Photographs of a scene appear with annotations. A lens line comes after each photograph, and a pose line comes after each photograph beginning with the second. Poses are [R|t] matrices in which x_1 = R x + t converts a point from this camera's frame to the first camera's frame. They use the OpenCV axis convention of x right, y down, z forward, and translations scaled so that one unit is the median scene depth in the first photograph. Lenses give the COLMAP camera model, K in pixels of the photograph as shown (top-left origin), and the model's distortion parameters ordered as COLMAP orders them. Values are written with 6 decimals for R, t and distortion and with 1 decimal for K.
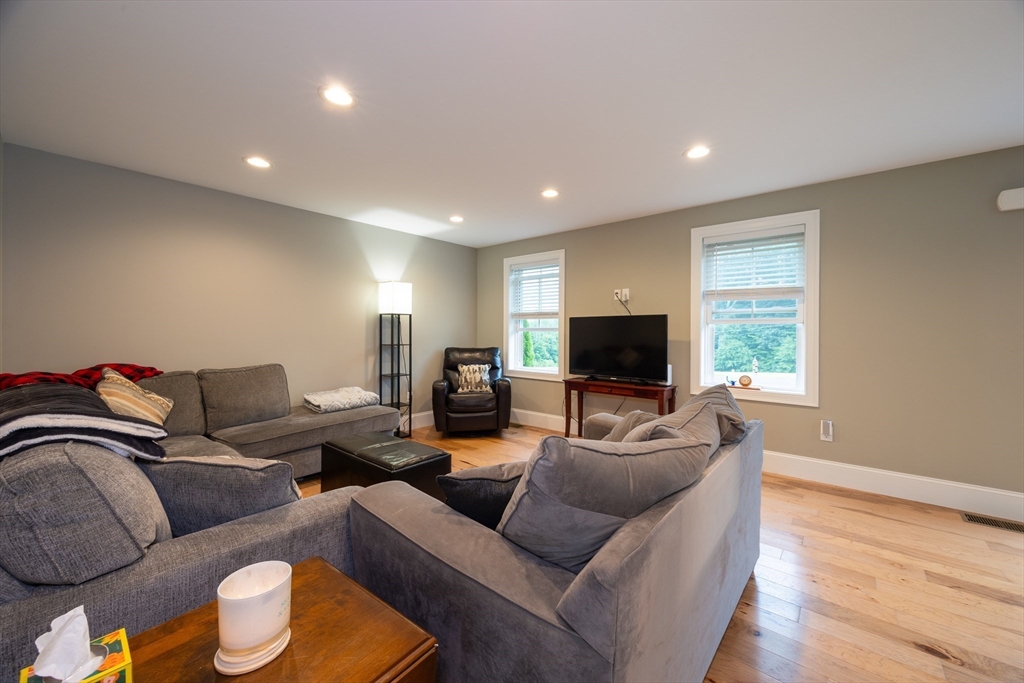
lens RADIAL K [[399.1, 0, 513.5], [0, 399.1, 340.6], [0, 0, 1]] dist [-0.001534, 0.000025]
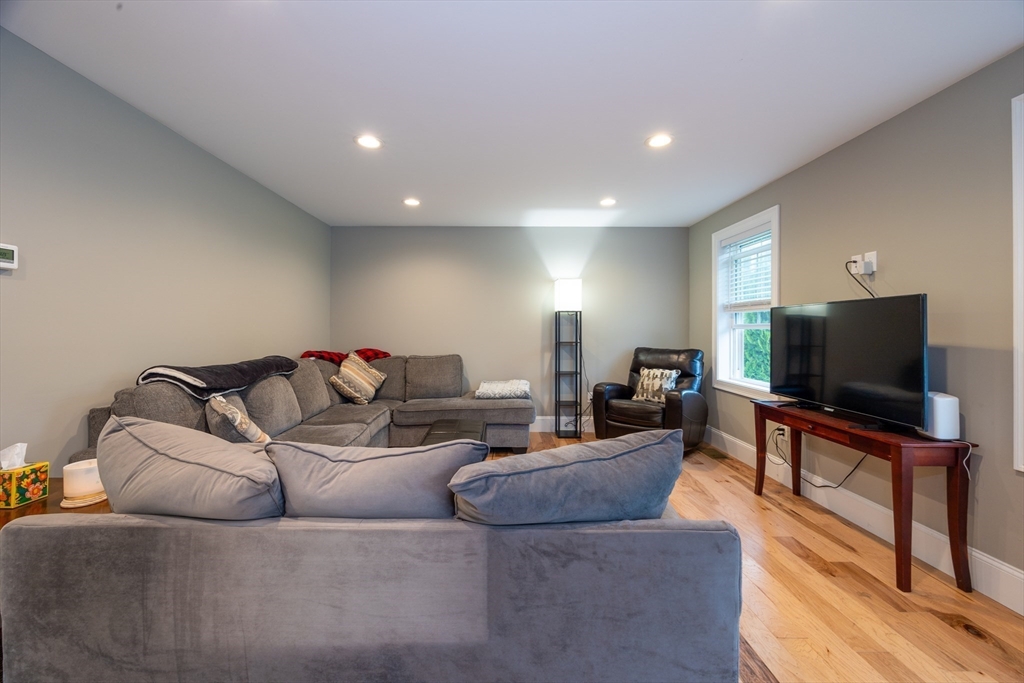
lens RADIAL K [[398.3, 0, 499.1], [0, 398.3, 334.5], [0, 0, 1]] dist [-0.002721, -0.000104]
pose [[0.639014, 0.010527, -0.769123, 0.344670], [-0.018986, 0.999818, -0.002090, -0.003679], [0.768960, 0.015938, 0.639098, 0.227743]]
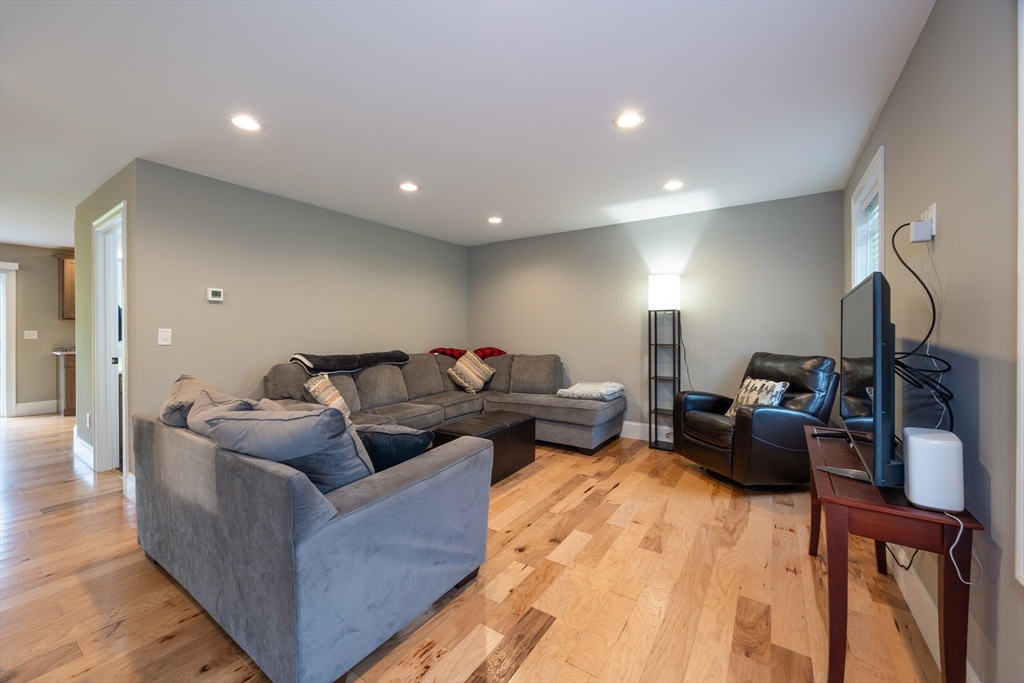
lens RADIAL K [[399.1, 0, 513.5], [0, 399.1, 340.6], [0, 0, 1]] dist [-0.001534, 0.000025]
pose [[0.107275, 0.023362, -0.993955, 0.540700], [-0.020651, 0.999561, 0.021265, -0.010190], [0.994015, 0.018245, 0.107710, 0.547752]]
